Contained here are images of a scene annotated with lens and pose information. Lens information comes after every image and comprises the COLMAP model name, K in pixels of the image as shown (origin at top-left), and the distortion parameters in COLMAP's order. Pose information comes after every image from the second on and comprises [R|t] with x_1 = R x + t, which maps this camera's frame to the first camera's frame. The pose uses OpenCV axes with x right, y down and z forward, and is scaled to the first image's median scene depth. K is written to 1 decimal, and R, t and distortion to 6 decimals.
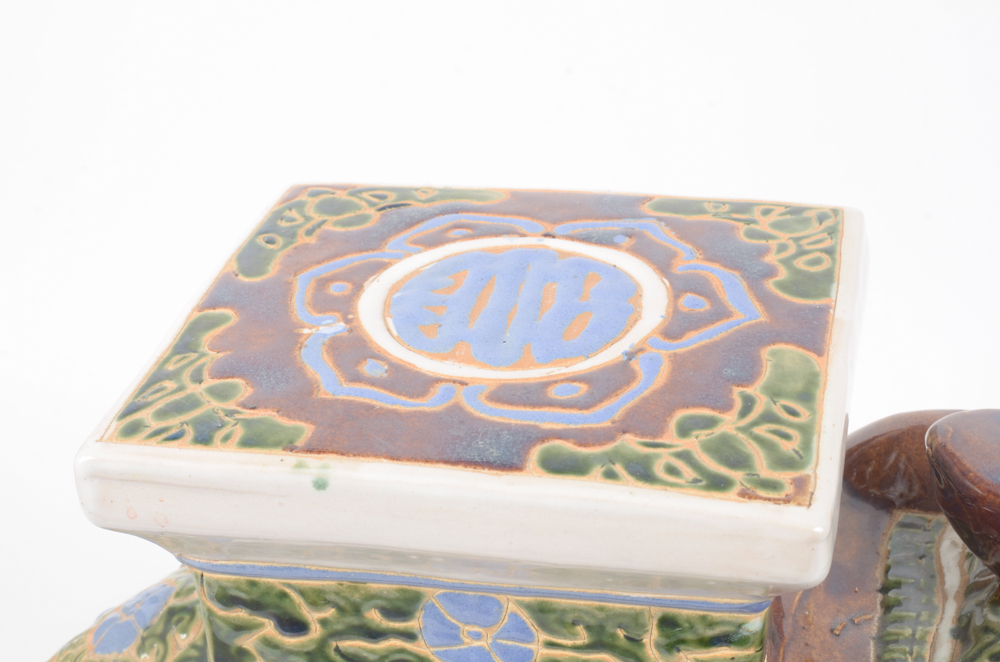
lens RADIAL K [[1914.7, 0, 469.1], [0, 1914.7, 341.8], [0, 0, 1]] dist [-0.006659, 0.000000]
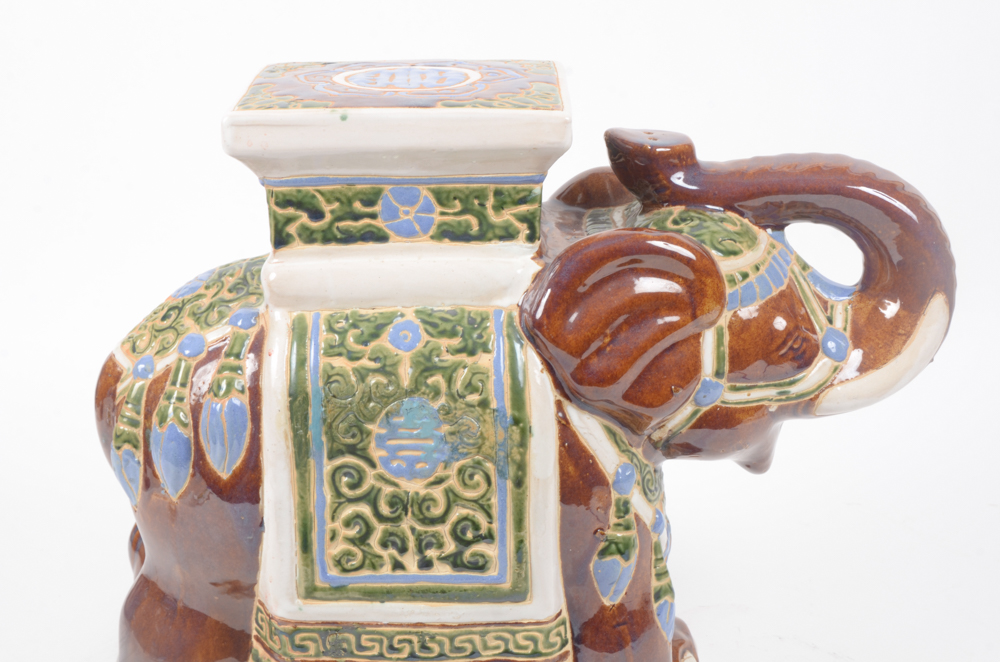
lens RADIAL K [[1937.0, 0, 494.1], [0, 1937.0, 330.4], [0, 0, 1]] dist [-0.014511, 0.000000]
pose [[0.974618, -0.022352, 0.222754, -0.375879], [0.068444, 0.977111, -0.201418, 0.707718], [-0.213153, 0.211552, 0.953840, -1.014778]]
